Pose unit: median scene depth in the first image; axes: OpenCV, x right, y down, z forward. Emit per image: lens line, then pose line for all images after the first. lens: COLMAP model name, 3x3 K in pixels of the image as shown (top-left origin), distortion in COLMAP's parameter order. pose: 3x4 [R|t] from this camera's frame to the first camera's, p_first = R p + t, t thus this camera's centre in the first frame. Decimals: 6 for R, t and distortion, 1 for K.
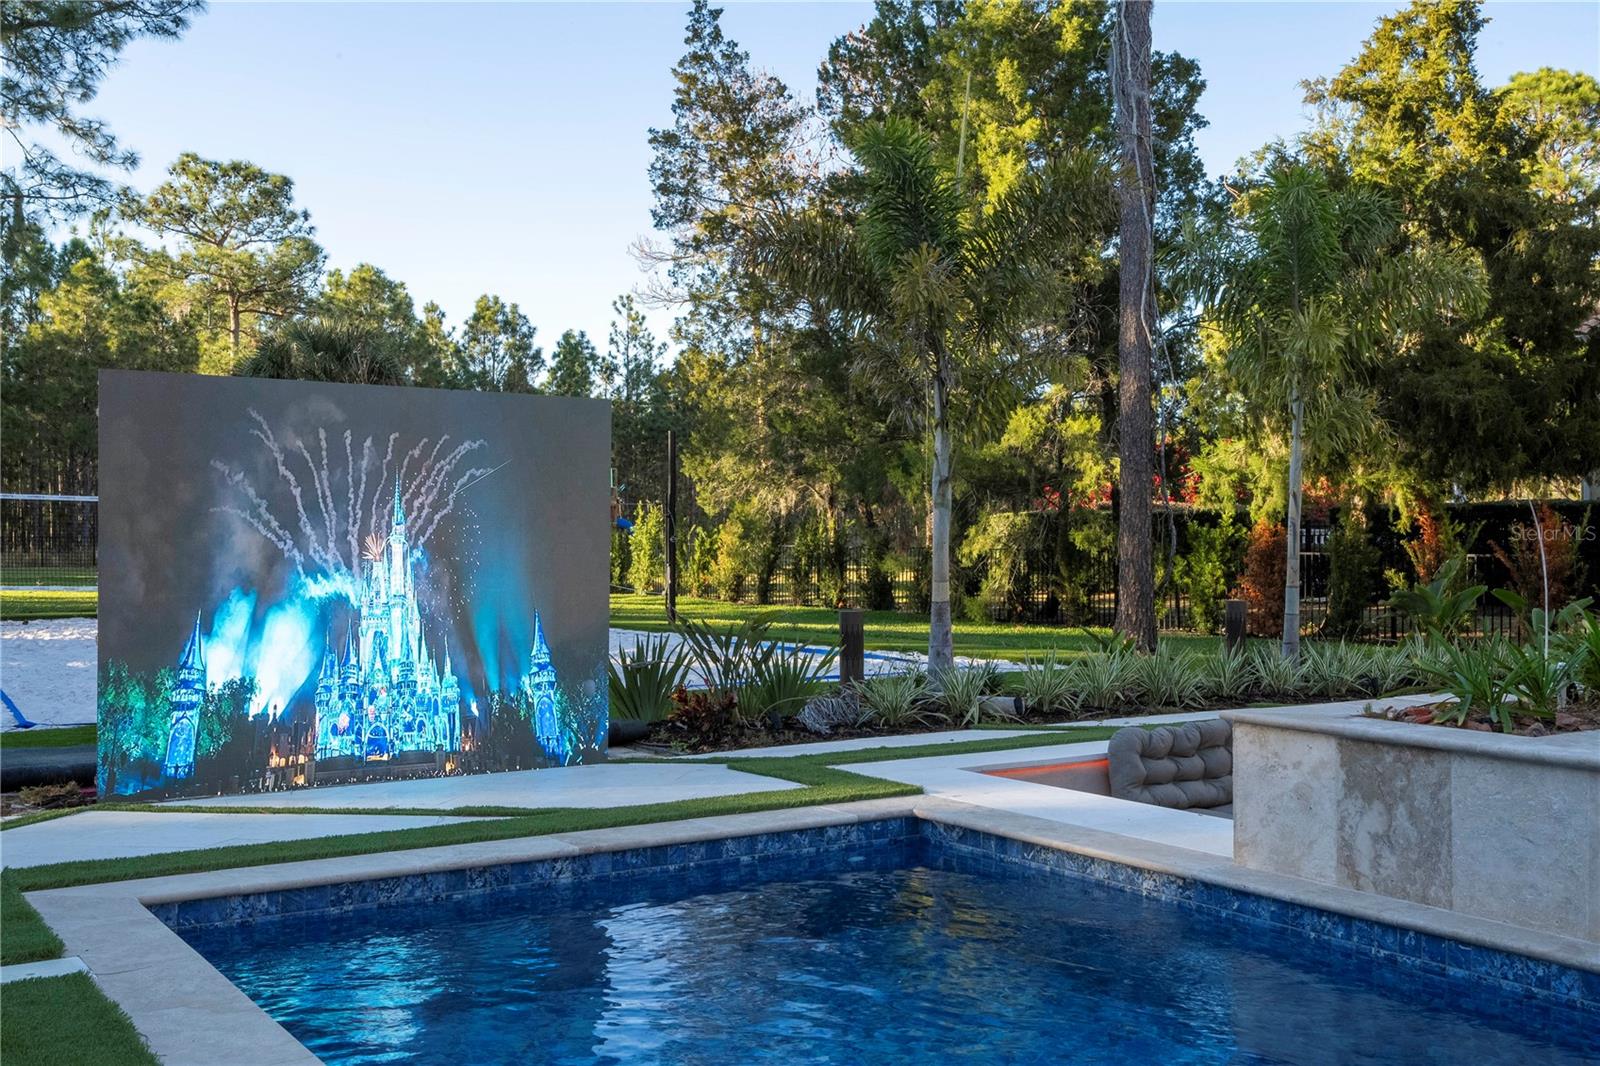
lens RADIAL K [[1579.8, 0, 800.8], [0, 1579.8, 538.7], [0, 0, 1]] dist [0.013726, 0.000000]
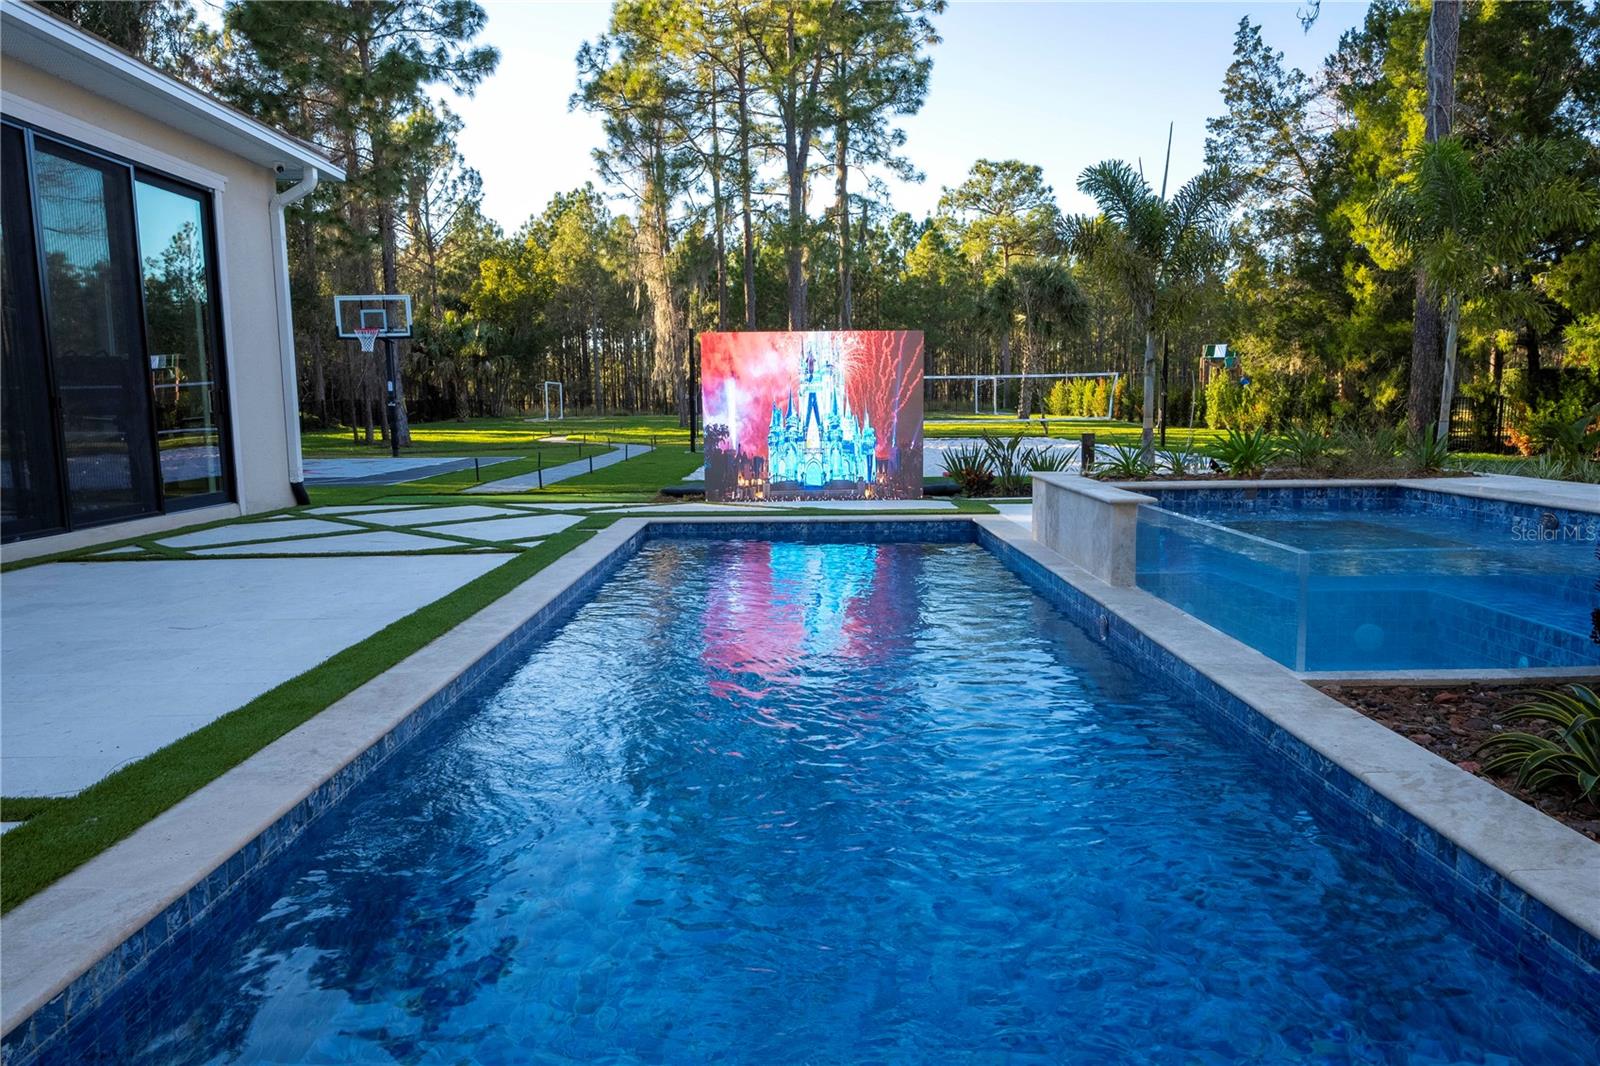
lens RADIAL K [[1054.5, 0, 800.1], [0, 1054.5, 533.9], [0, 0, 1]] dist [0.001980, 0.001000]
pose [[0.826769, 0.062279, -0.559083, 0.142517], [0.012074, 0.991659, 0.128320, -0.000066], [0.562412, -0.112841, 0.819121, -0.072791]]
